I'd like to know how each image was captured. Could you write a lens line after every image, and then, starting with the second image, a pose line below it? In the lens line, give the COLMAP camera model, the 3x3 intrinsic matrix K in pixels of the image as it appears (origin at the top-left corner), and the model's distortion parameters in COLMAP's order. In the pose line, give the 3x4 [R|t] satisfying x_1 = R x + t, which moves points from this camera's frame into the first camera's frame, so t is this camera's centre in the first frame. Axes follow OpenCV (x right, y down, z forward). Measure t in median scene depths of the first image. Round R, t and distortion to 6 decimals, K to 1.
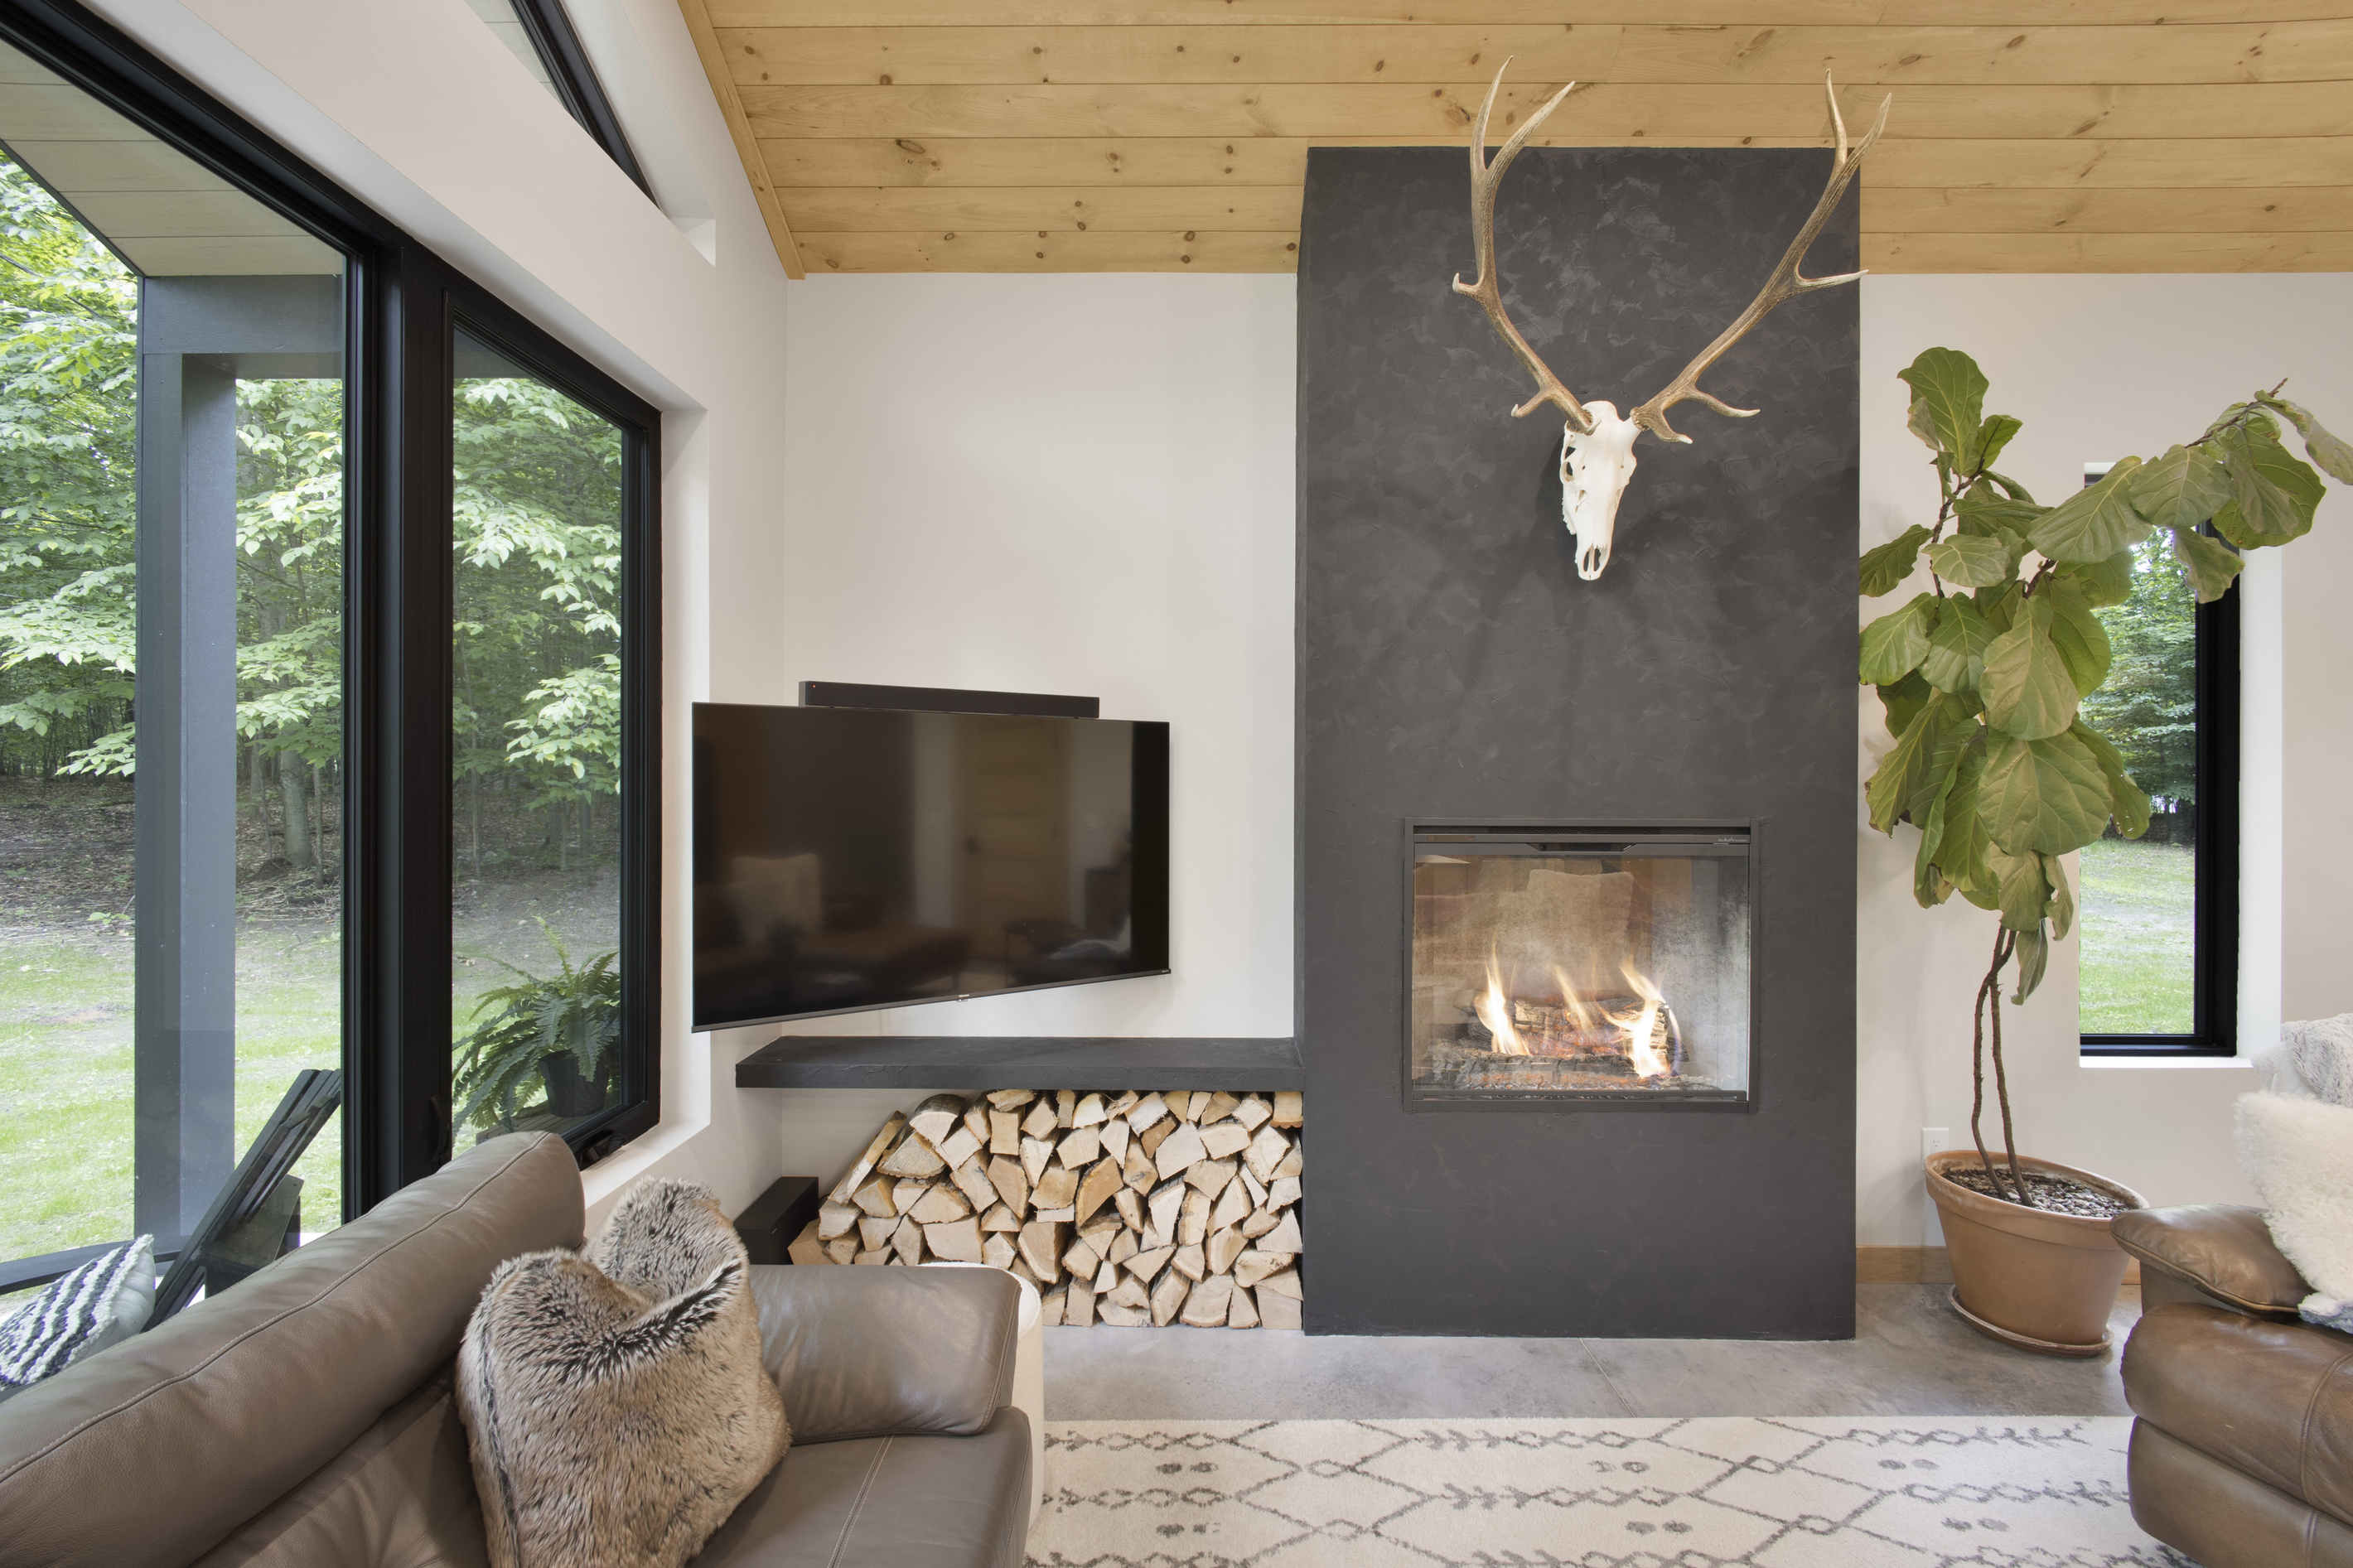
lens RADIAL K [[1014.1, 0, 1178.6], [0, 1014.1, 789.3], [0, 0, 1]] dist [-0.004360, 0.001289]
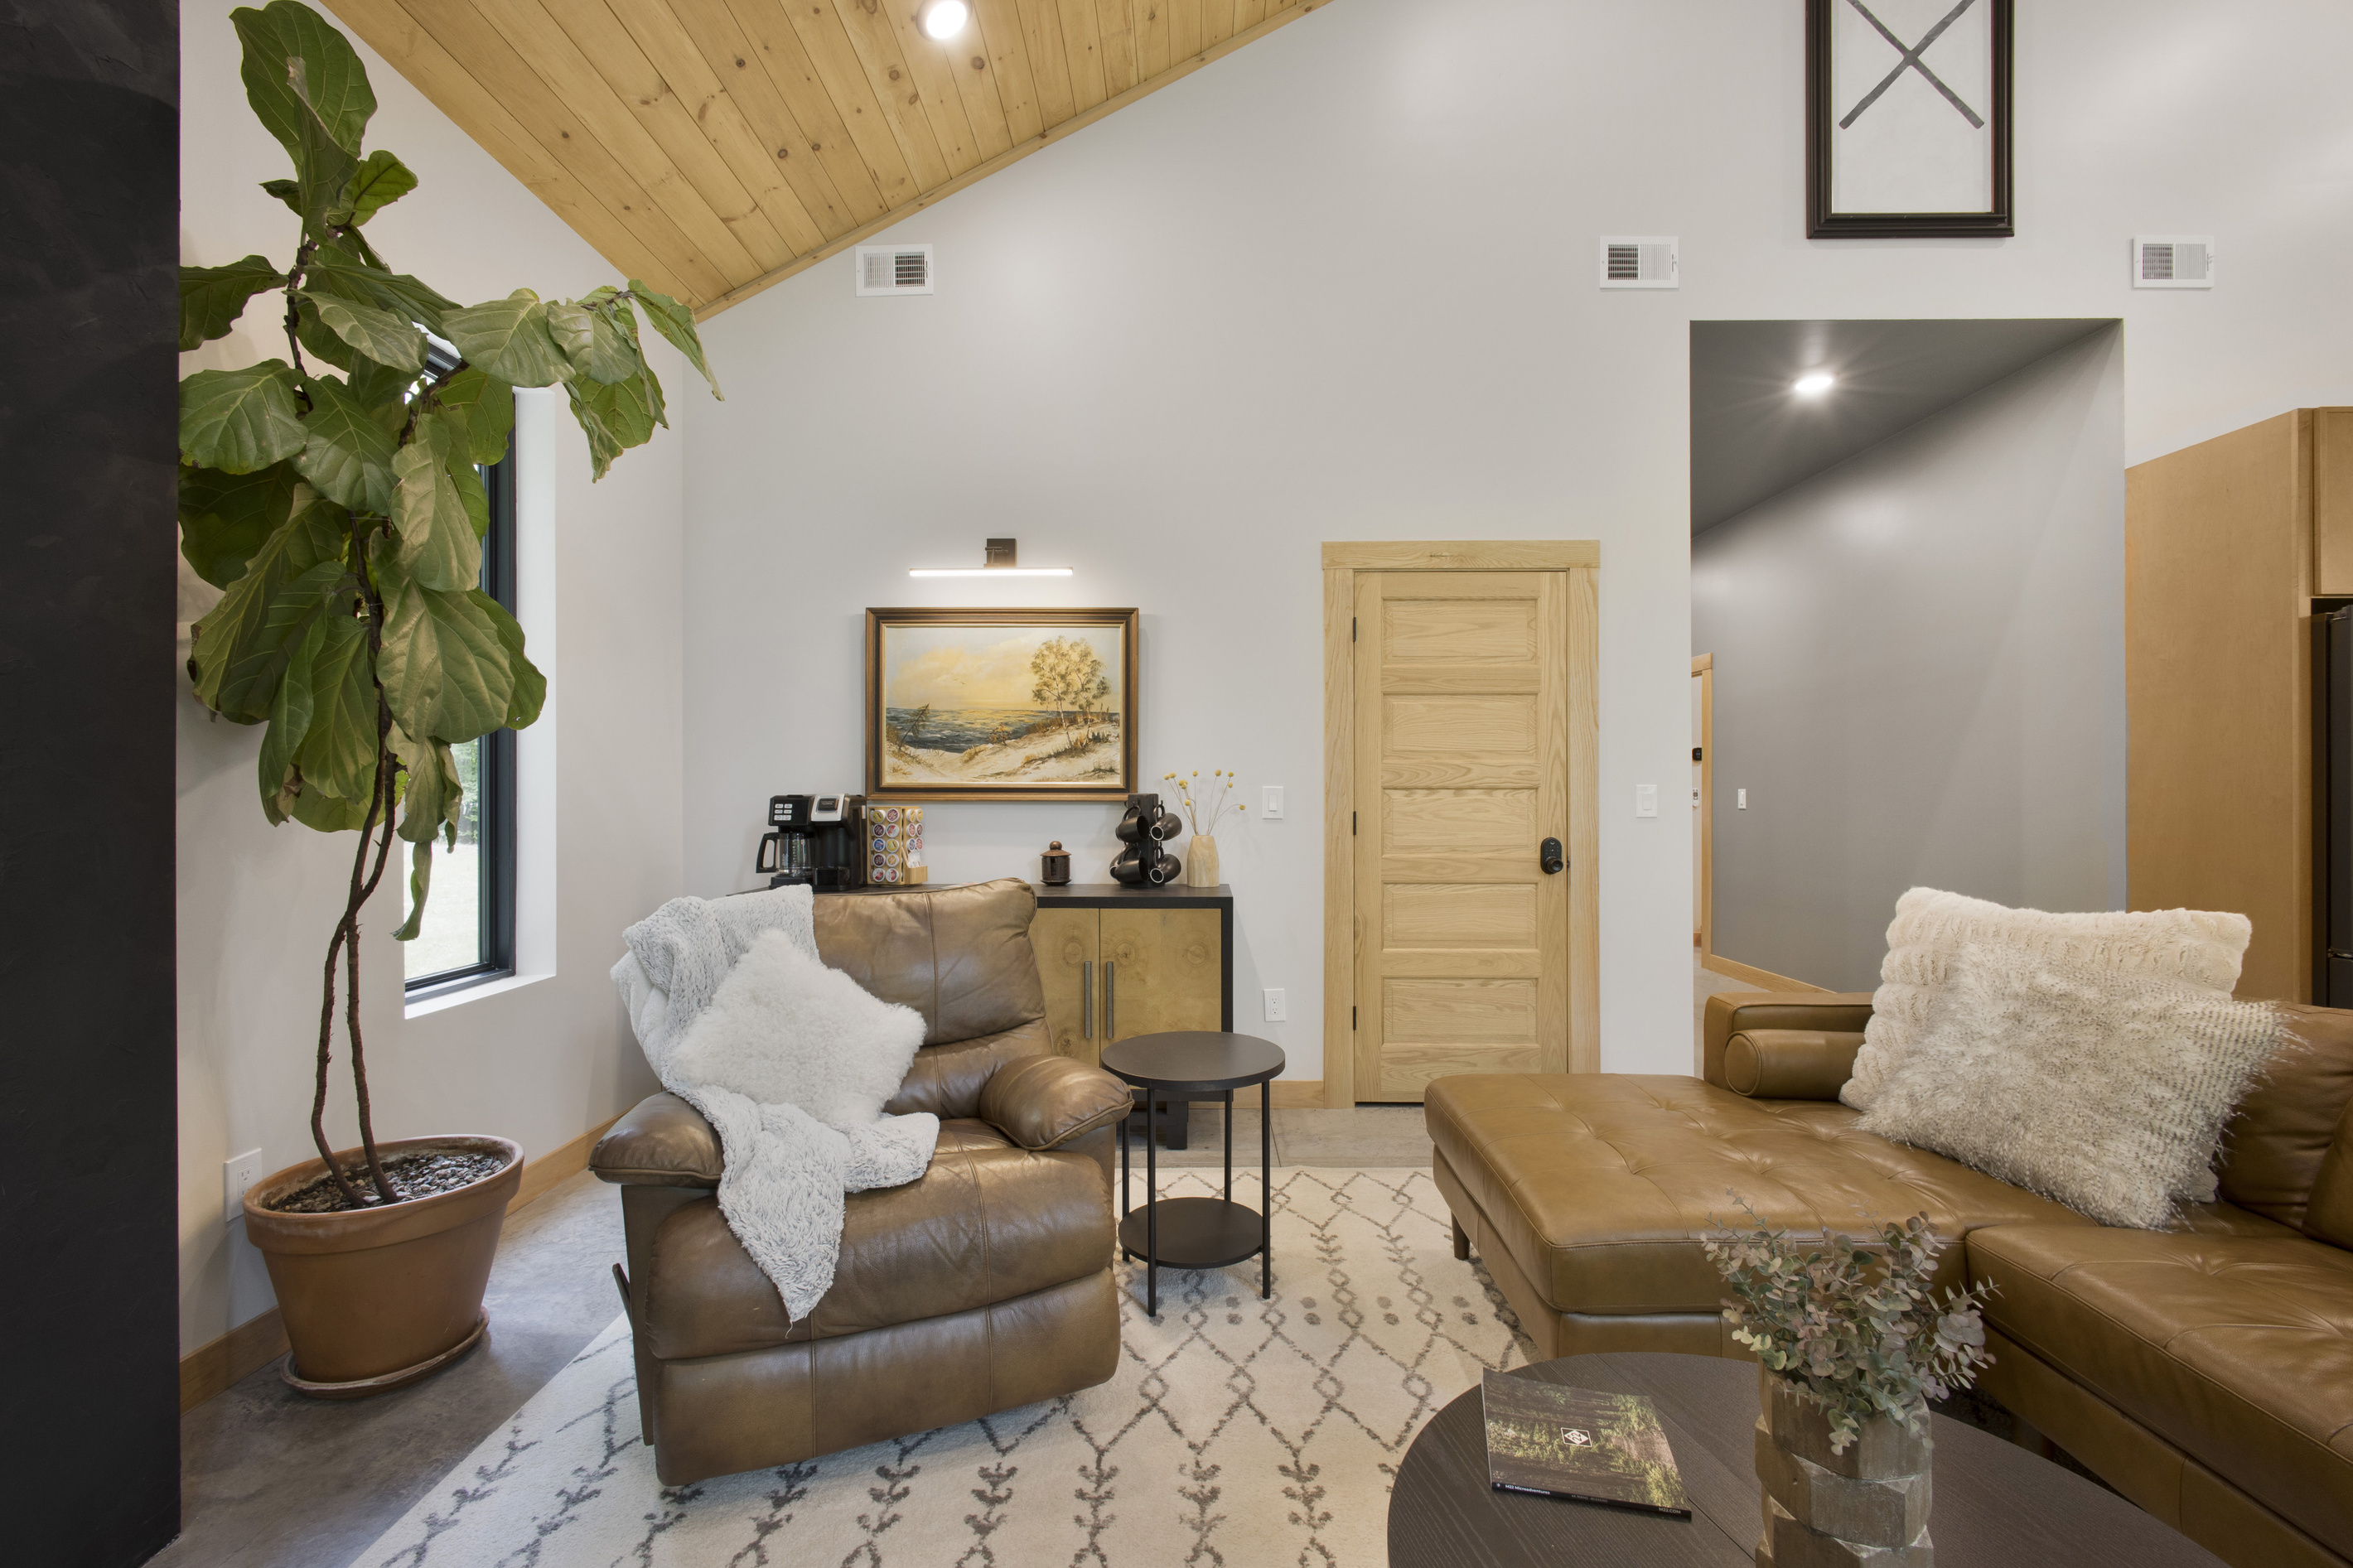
lens RADIAL K [[1014.1, 0, 1181.6], [0, 1014.1, 787.2], [0, 0, 1]] dist [-0.004360, 0.001289]
pose [[0.004426, 0.002571, 0.999987, 0.059655], [0.002320, 0.999994, -0.002581, 0.094607], [-0.999988, 0.002331, 0.004420, 0.385318]]
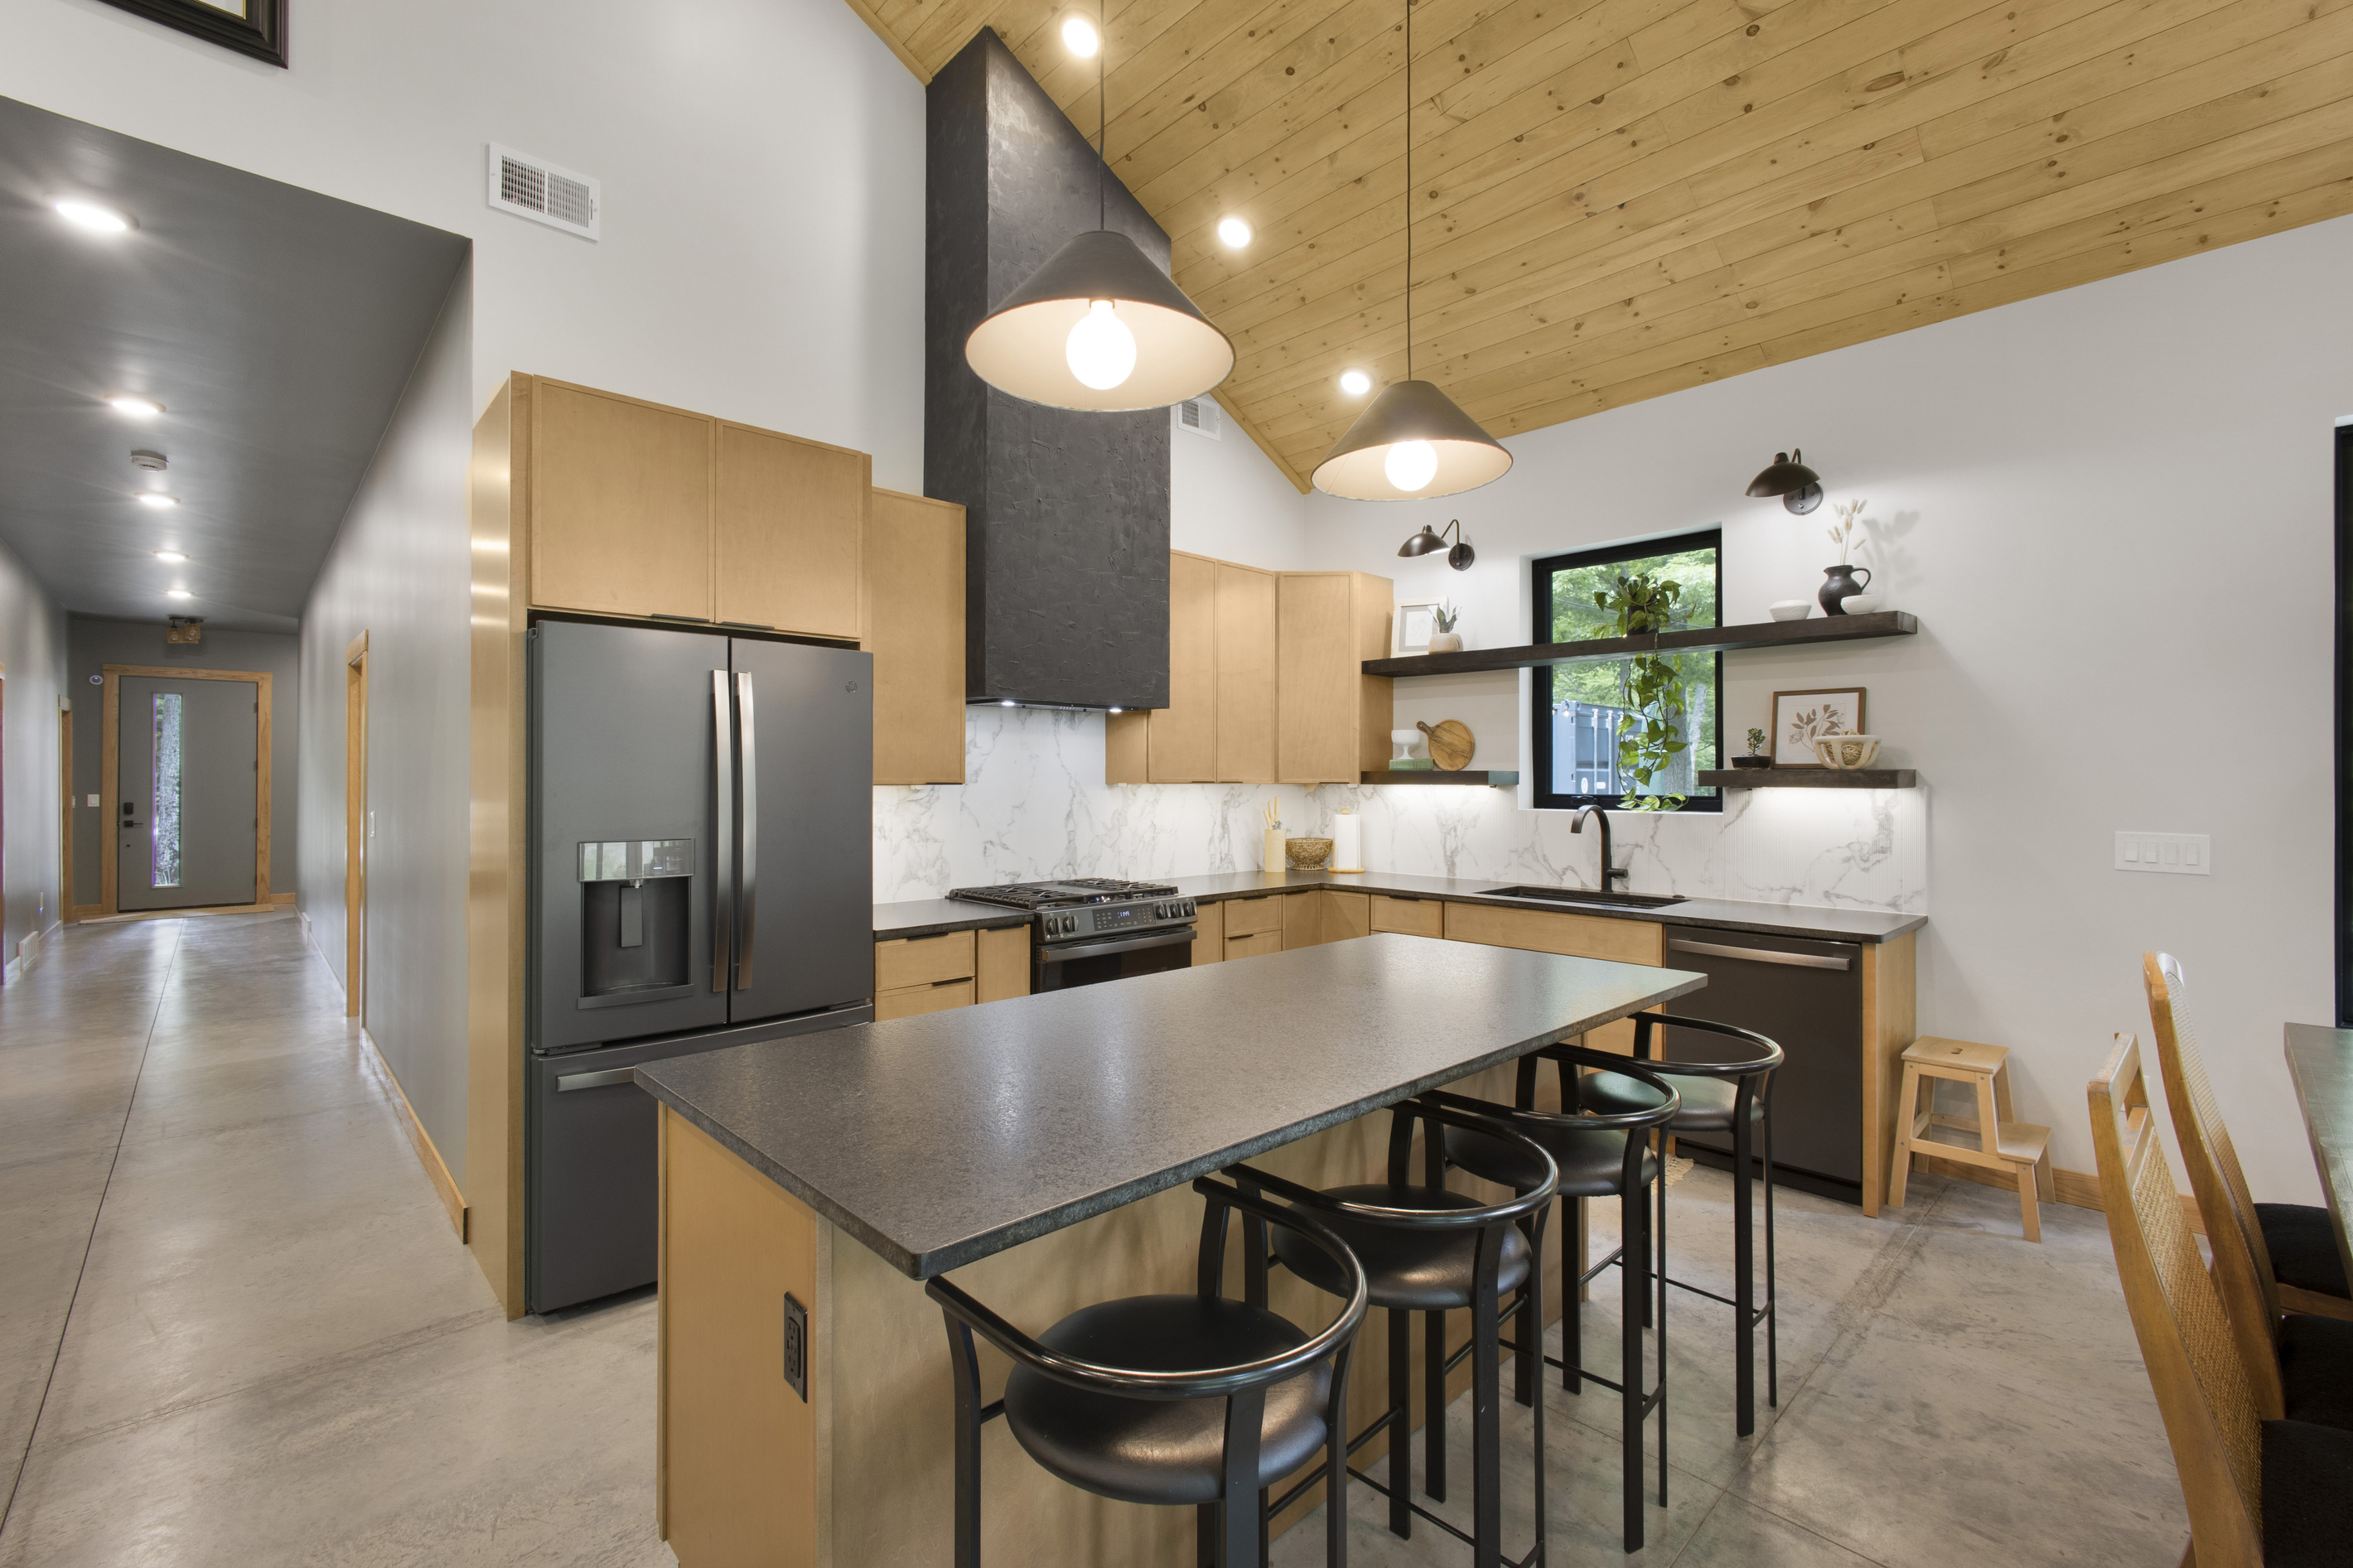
lens RADIAL K [[1014.1, 0, 1184.1], [0, 1014.1, 772.0], [0, 0, 1]] dist [-0.004360, 0.001289]
pose [[-0.690328, 0.001681, 0.723494, 0.127446], [-0.000950, 0.999994, -0.003230, 0.029068], [-0.723496, -0.002917, -0.690323, -0.720086]]
